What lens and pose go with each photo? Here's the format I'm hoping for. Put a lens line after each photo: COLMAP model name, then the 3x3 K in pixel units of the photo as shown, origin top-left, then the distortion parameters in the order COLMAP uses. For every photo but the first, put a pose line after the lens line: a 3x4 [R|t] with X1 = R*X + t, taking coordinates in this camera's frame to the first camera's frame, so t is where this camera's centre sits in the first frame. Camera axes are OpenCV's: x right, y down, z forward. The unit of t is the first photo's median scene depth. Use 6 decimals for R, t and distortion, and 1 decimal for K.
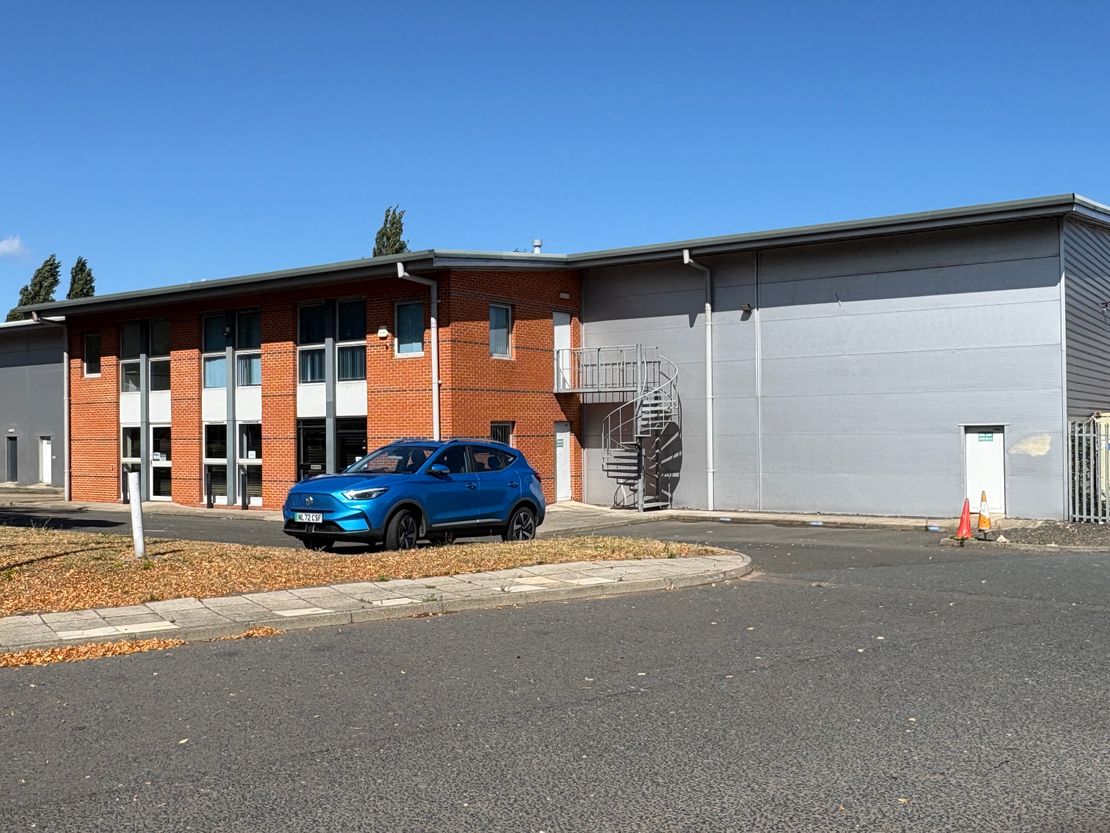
lens RADIAL K [[1100.1, 0, 558.7], [0, 1100.1, 416.0], [0, 0, 1]] dist [-0.000693, 0.000000]
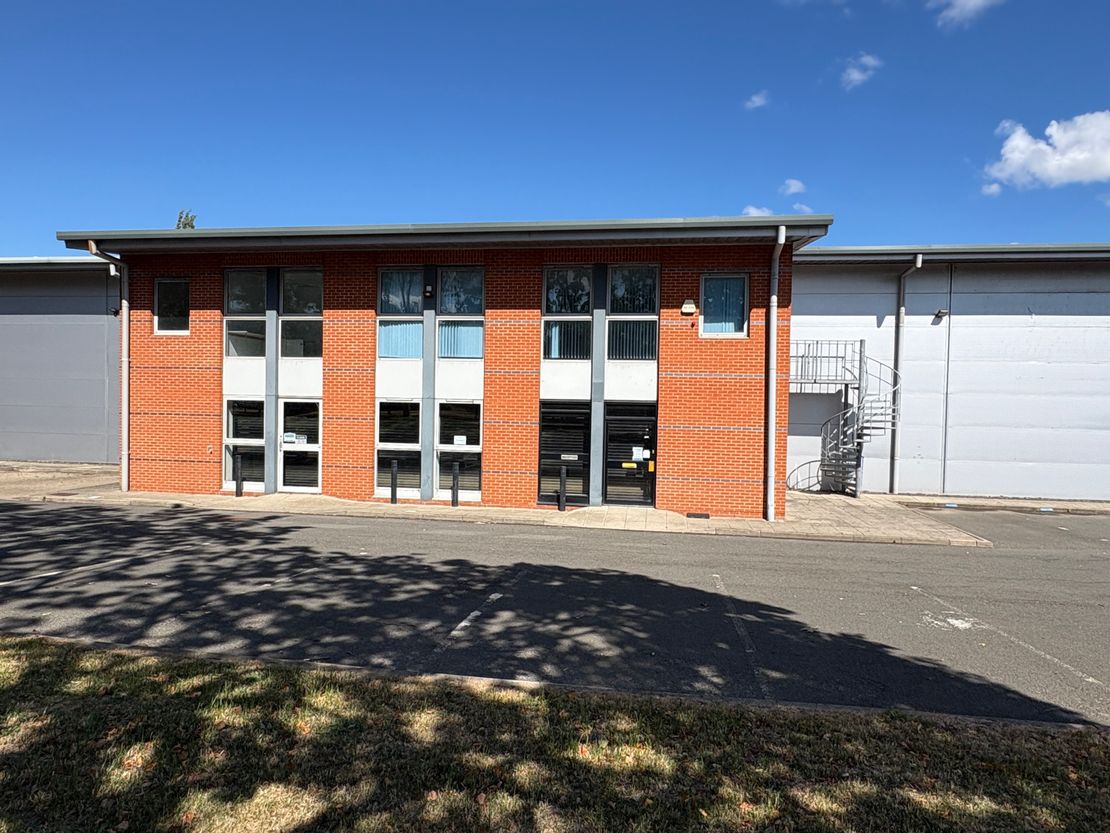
lens RADIAL K [[695.1, 0, 550.7], [0, 695.1, 417.1], [0, 0, 1]] dist [0.002649, -0.000976]
pose [[0.899828, 0.017943, 0.435877, -0.469073], [-0.035467, 0.998855, 0.032100, -0.002236], [-0.434802, -0.044344, 0.899434, 0.510571]]
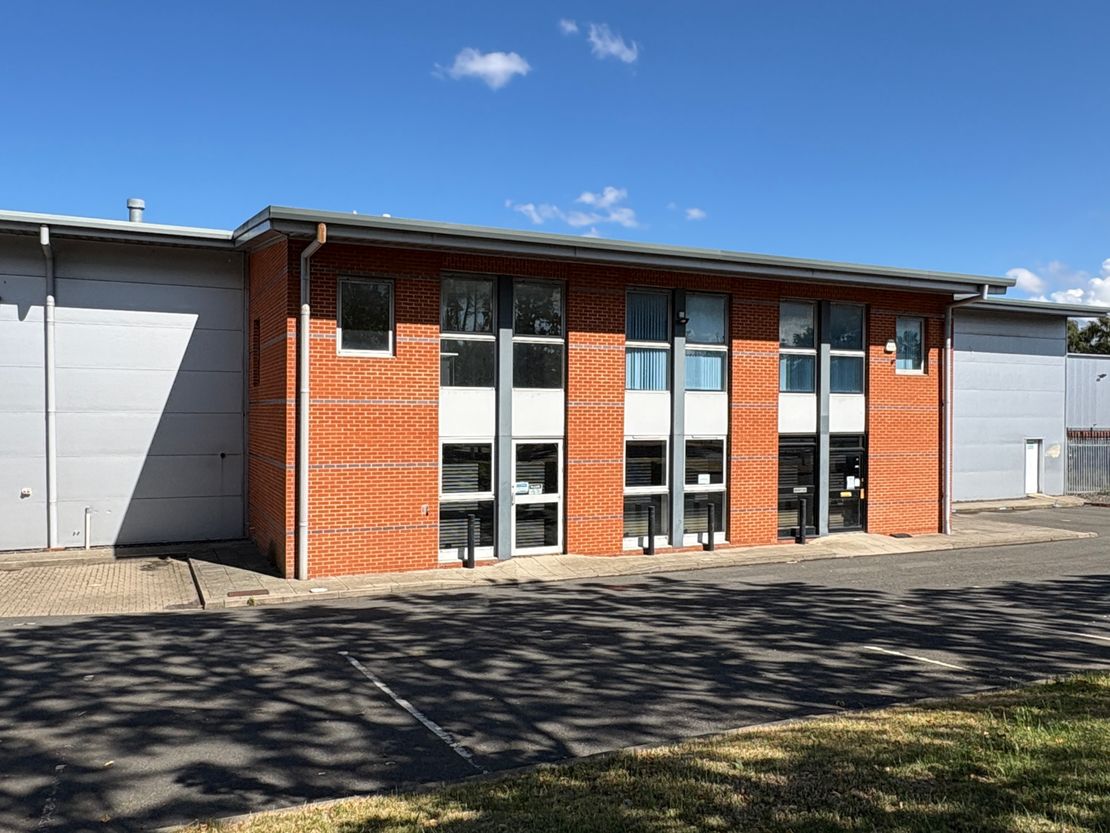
lens RADIAL K [[925.8, 0, 558.7], [0, 925.8, 426.3], [0, 0, 1]] dist [-0.013040, 0.007011]
pose [[0.496165, 0.003235, 0.868222, -0.941689], [-0.022804, 0.999697, 0.009307, -0.006490], [-0.867929, -0.024417, 0.496088, 0.796896]]
